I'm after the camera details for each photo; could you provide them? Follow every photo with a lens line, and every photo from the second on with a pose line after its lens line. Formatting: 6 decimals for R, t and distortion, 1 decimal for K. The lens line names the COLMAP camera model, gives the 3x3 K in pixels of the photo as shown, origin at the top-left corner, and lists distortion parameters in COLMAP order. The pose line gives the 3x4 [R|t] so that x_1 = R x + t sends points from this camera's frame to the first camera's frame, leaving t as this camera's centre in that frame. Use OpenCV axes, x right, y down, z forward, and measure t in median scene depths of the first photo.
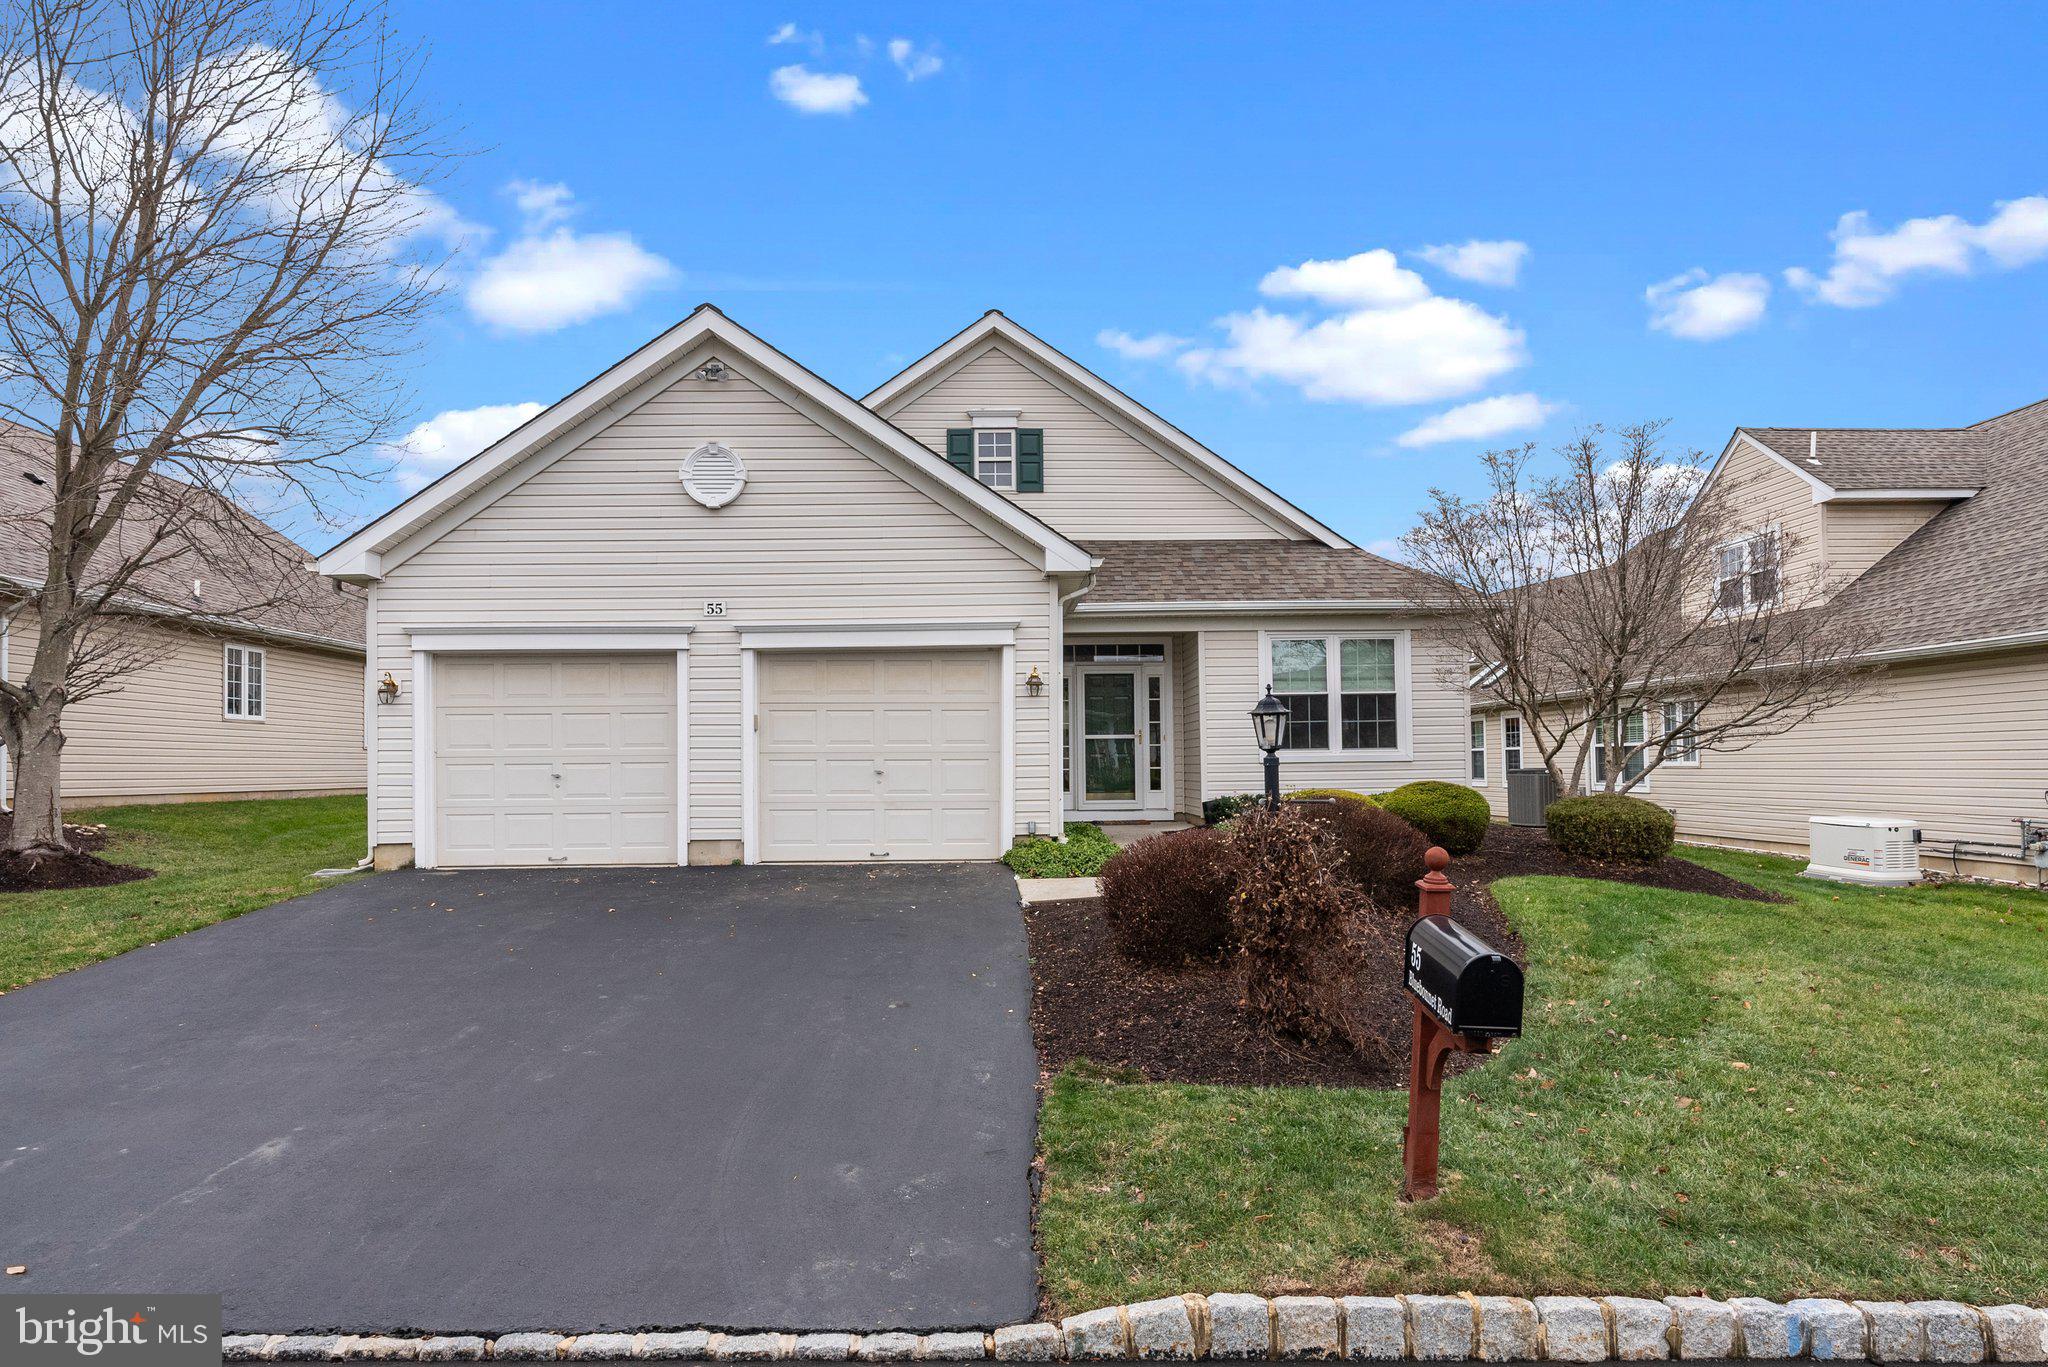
lens RADIAL K [[1127.7, 0, 1040.2], [0, 1127.7, 759.5], [0, 0, 1]] dist [-0.007977, 0.000362]
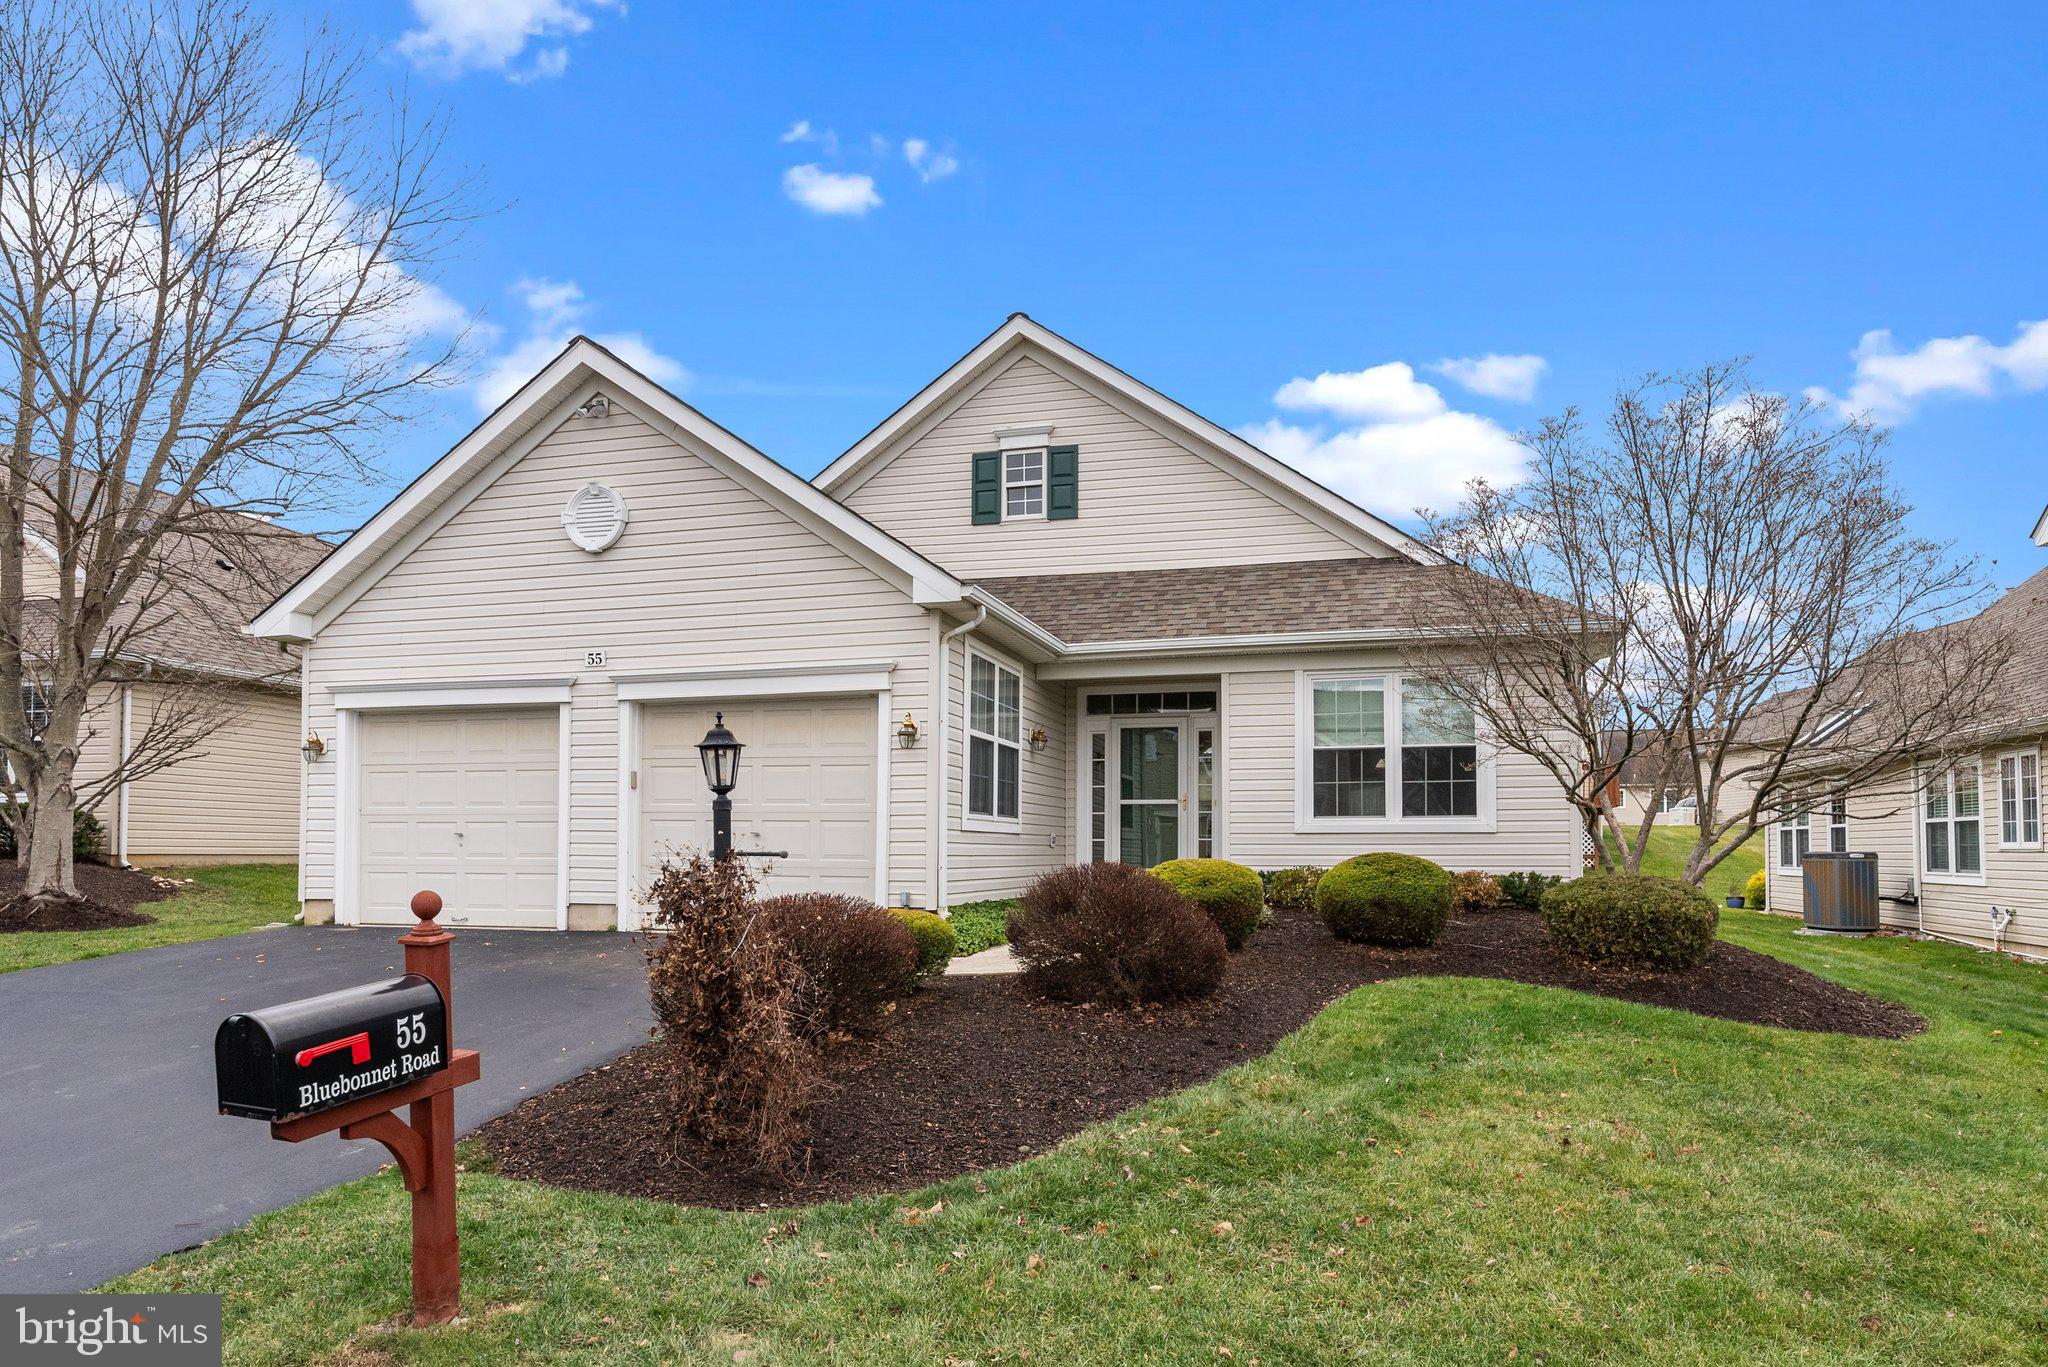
lens RADIAL K [[1267.5, 0, 1038.7], [0, 1267.5, 834.7], [0, 0, 1]] dist [-0.005699, -0.000366]
pose [[0.955921, 0.010056, -0.293450, 0.375472], [-0.011826, 0.999921, -0.004258, 0.013478], [0.293384, 0.007540, 0.955965, 0.095862]]
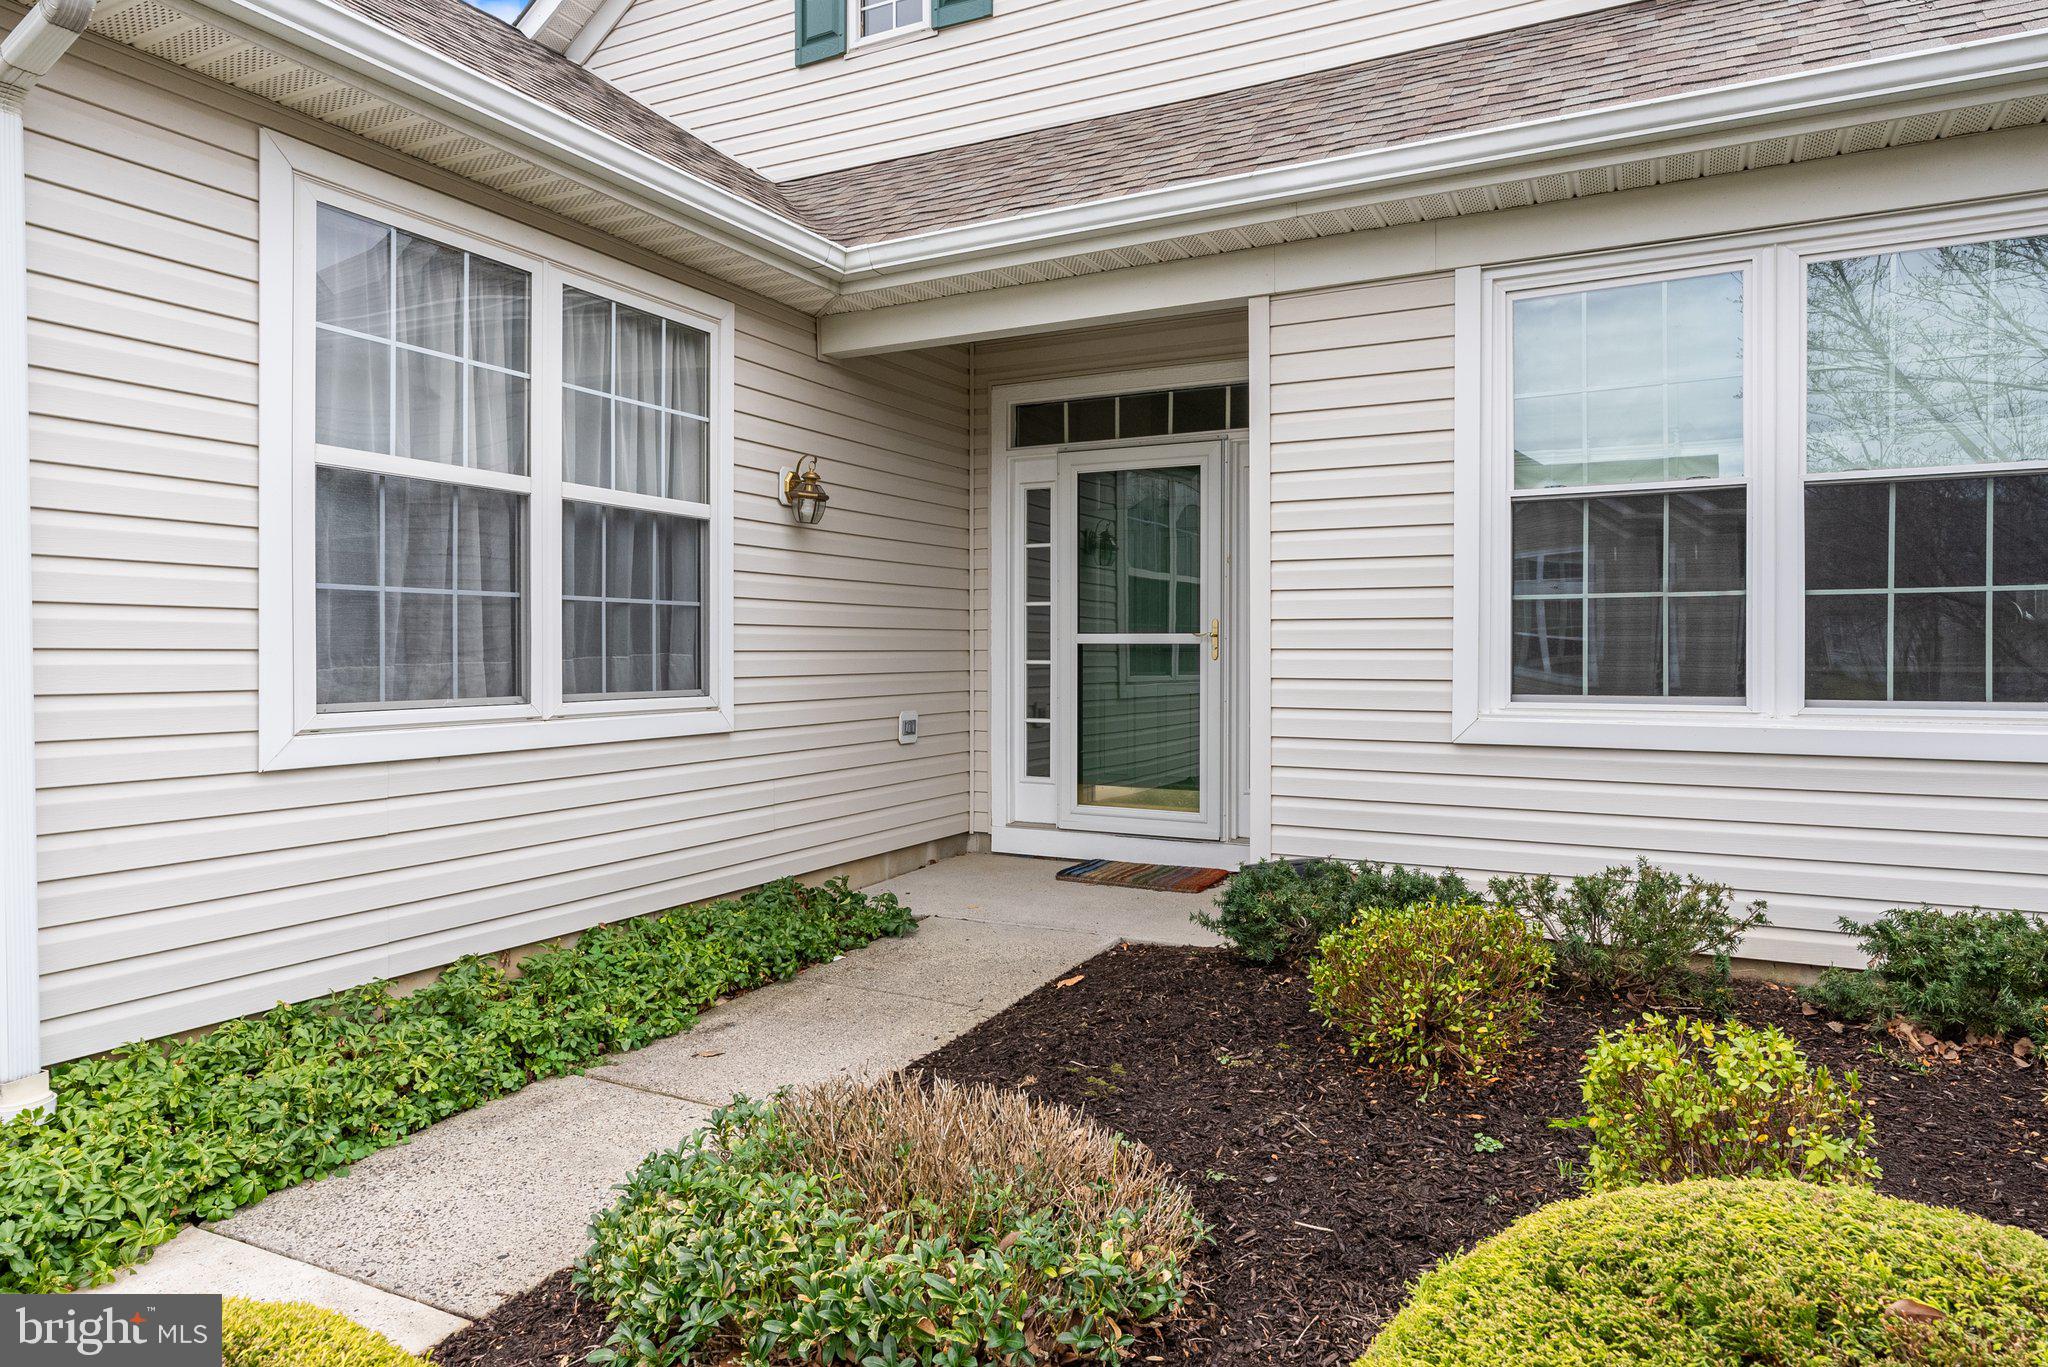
lens RADIAL K [[1267.5, 0, 1014.4], [0, 1267.5, 661.2], [0, 0, 1]] dist [-0.005699, -0.000366]
pose [[0.870249, 0.016434, -0.492338, 0.333525], [-0.007132, 0.999759, 0.020765, -0.030308], [0.492560, -0.014559, 0.870156, 0.884491]]
